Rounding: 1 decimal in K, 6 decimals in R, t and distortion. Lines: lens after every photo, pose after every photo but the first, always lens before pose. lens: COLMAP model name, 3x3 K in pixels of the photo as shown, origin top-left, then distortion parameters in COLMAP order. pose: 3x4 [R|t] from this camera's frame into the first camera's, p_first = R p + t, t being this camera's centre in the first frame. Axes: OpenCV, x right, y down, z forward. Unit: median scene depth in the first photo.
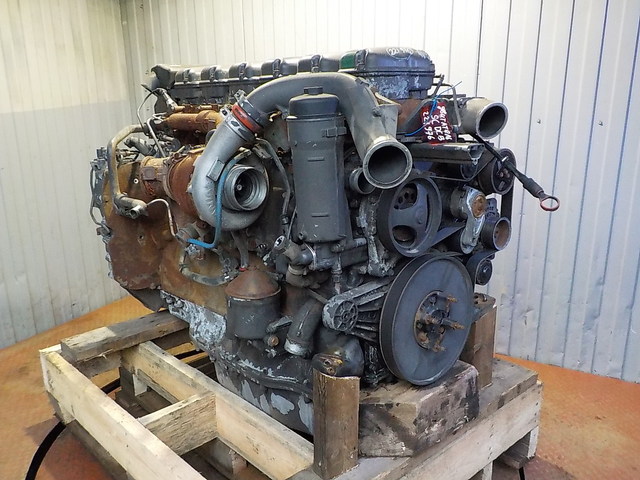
lens RADIAL K [[593.8, 0, 316.0], [0, 593.8, 232.7], [0, 0, 1]] dist [0.011199, -0.011379]
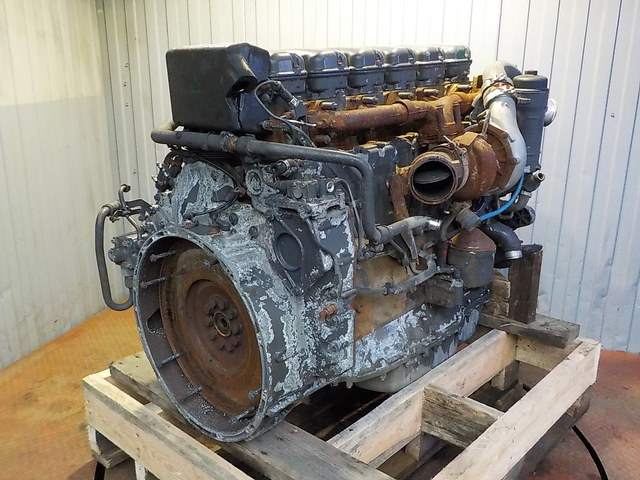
lens RADIAL K [[593.8, 0, 316.0], [0, 593.8, 232.7], [0, 0, 1]] dist [0.011199, -0.011379]
pose [[0.979225, -0.041618, 0.198460, -0.237566], [0.042861, 0.999079, -0.001965, 0.006951], [-0.198196, 0.010430, 0.980107, 0.044011]]
